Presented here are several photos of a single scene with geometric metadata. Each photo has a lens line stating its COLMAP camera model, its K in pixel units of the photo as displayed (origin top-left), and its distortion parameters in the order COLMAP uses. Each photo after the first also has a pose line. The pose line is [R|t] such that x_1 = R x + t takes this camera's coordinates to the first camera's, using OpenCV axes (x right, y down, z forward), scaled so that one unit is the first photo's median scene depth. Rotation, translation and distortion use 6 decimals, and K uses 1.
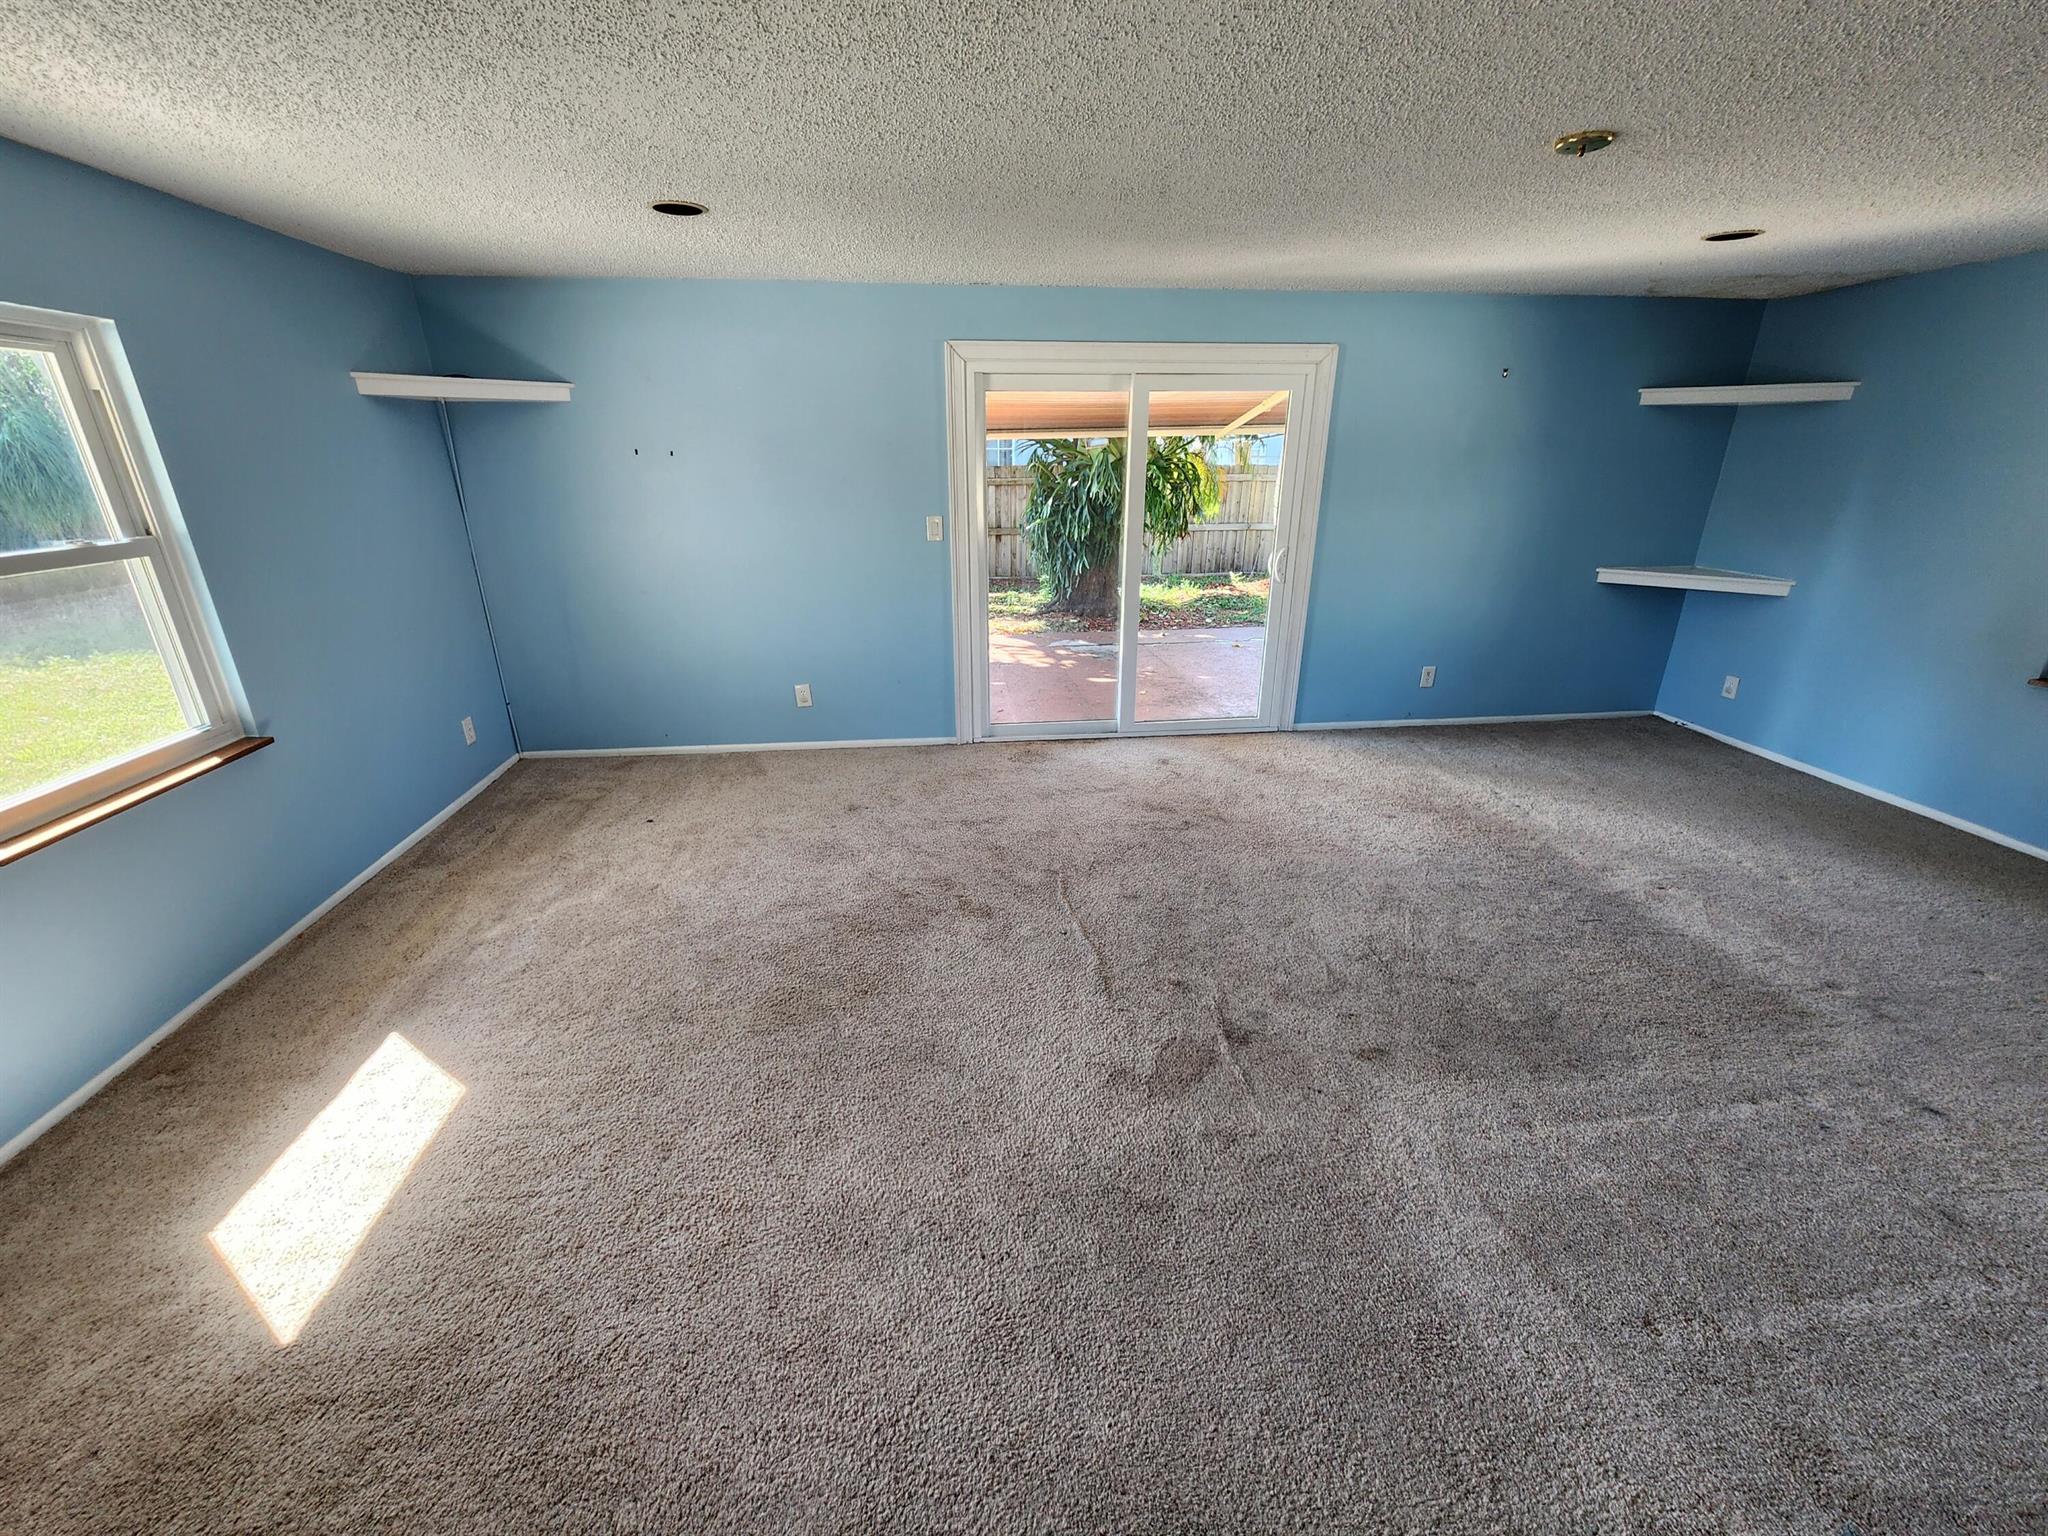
lens RADIAL K [[841.7, 0, 1025.2], [0, 841.7, 765.1], [0, 0, 1]] dist [-0.001370, 0.001013]
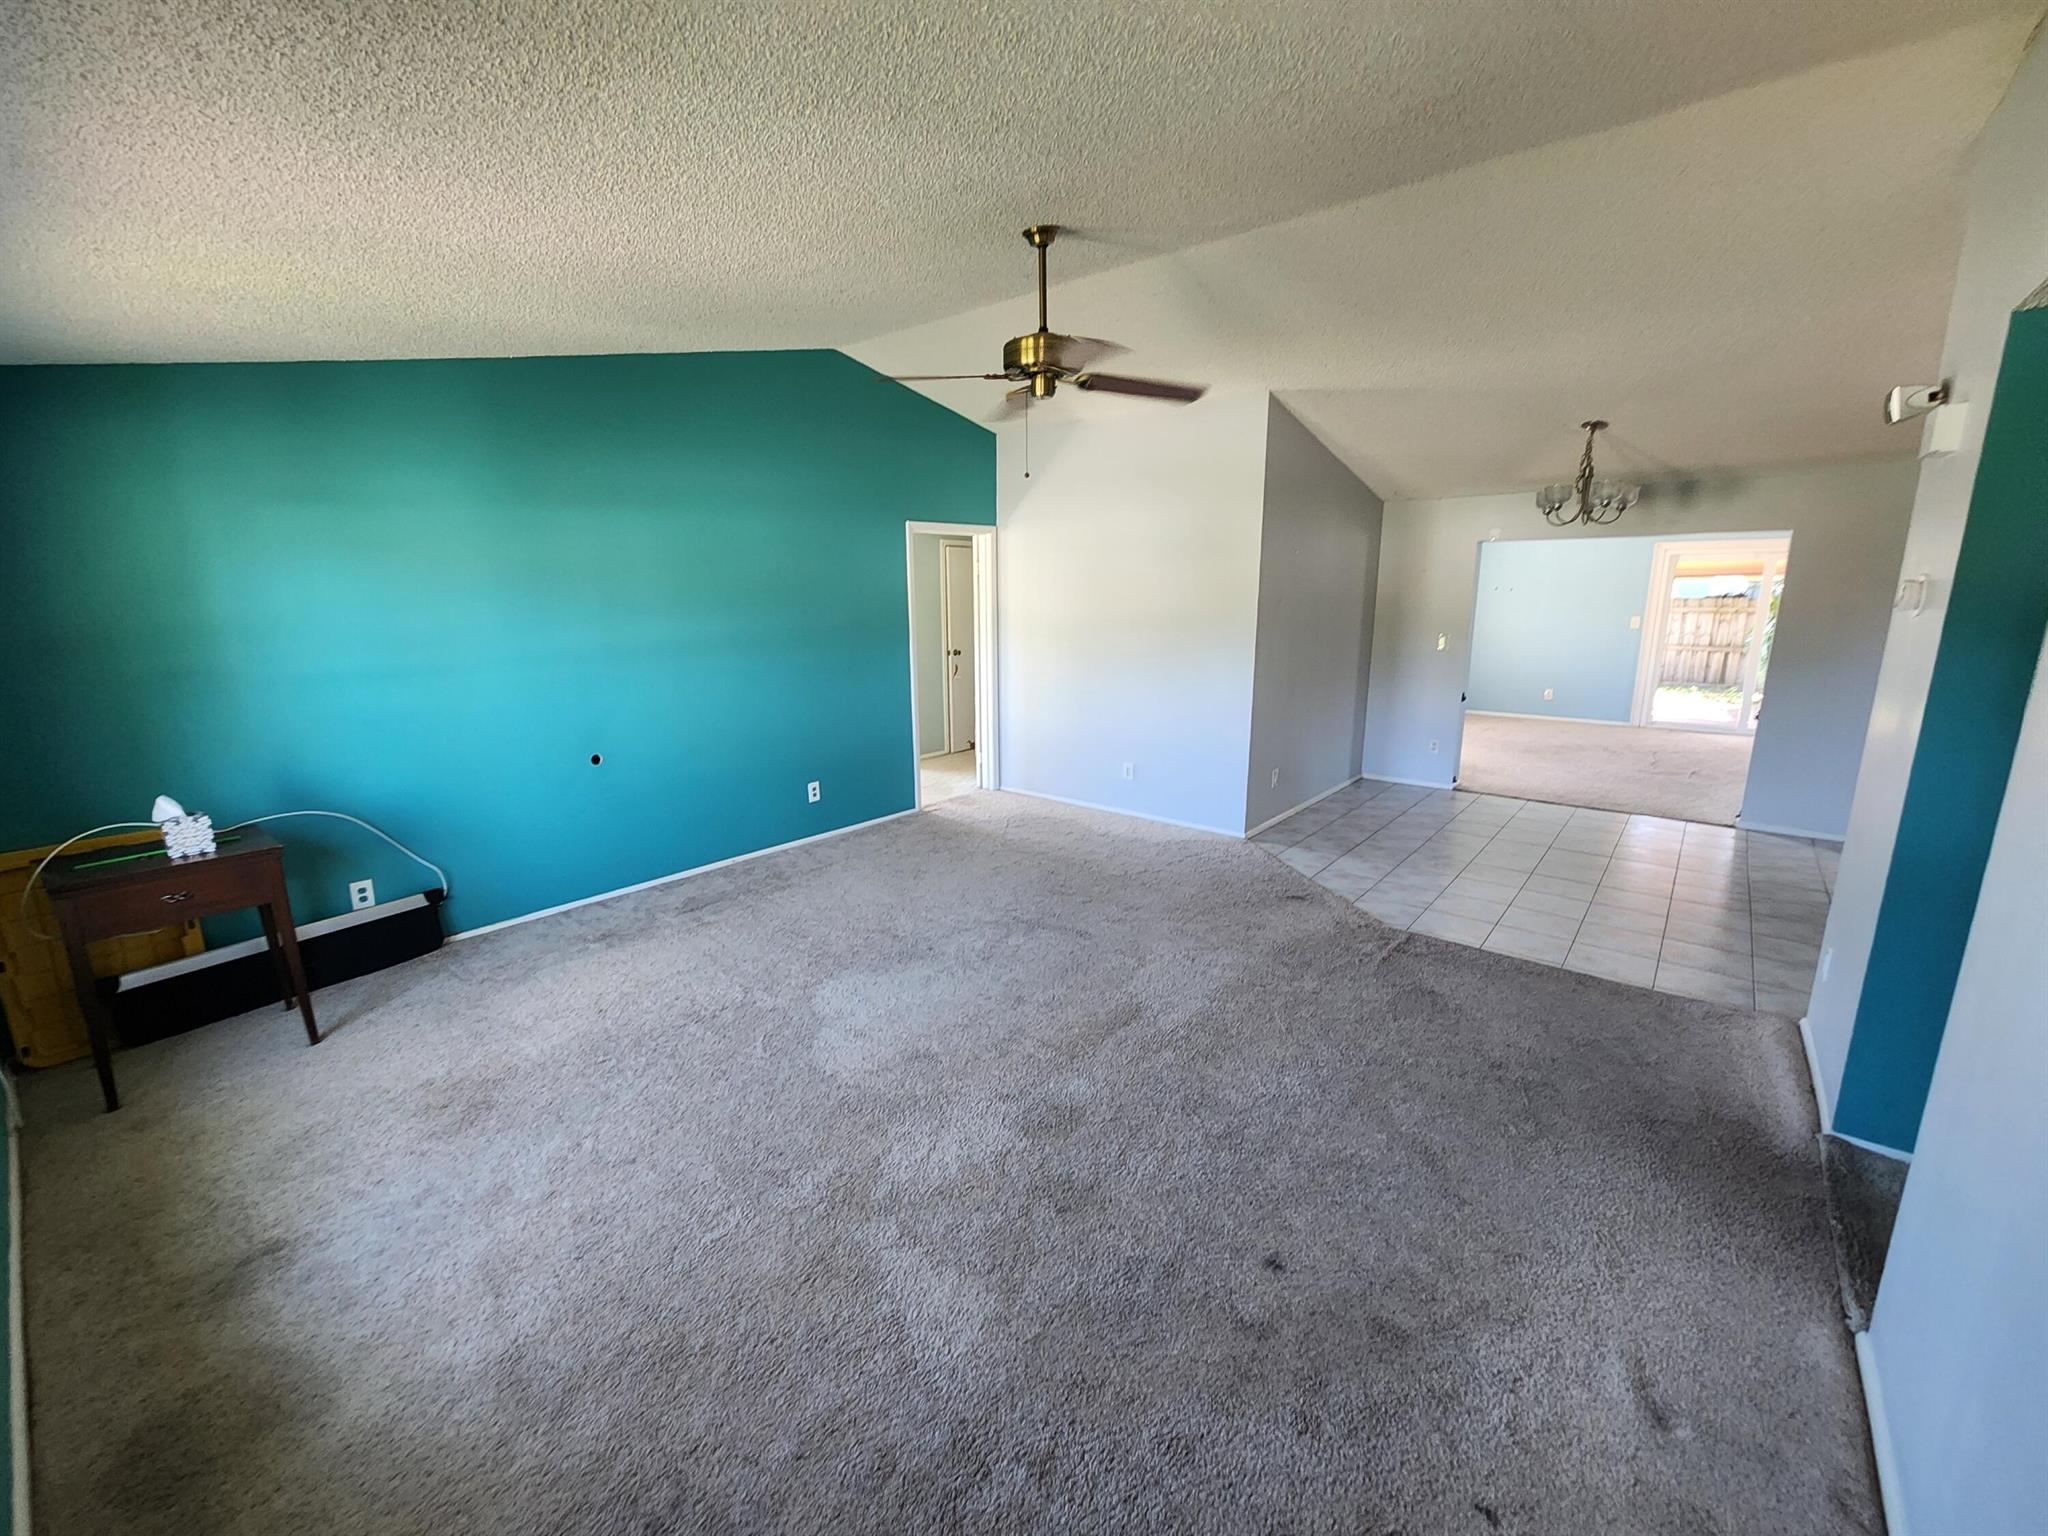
lens RADIAL K [[841.7, 0, 1017.4], [0, 841.7, 772.7], [0, 0, 1]] dist [-0.001370, 0.001013]
pose [[0.694788, 0.141604, -0.705136, 0.373498], [-0.244407, 0.968566, -0.046315, 0.589777], [0.676413, 0.204520, 0.707558, -1.544667]]
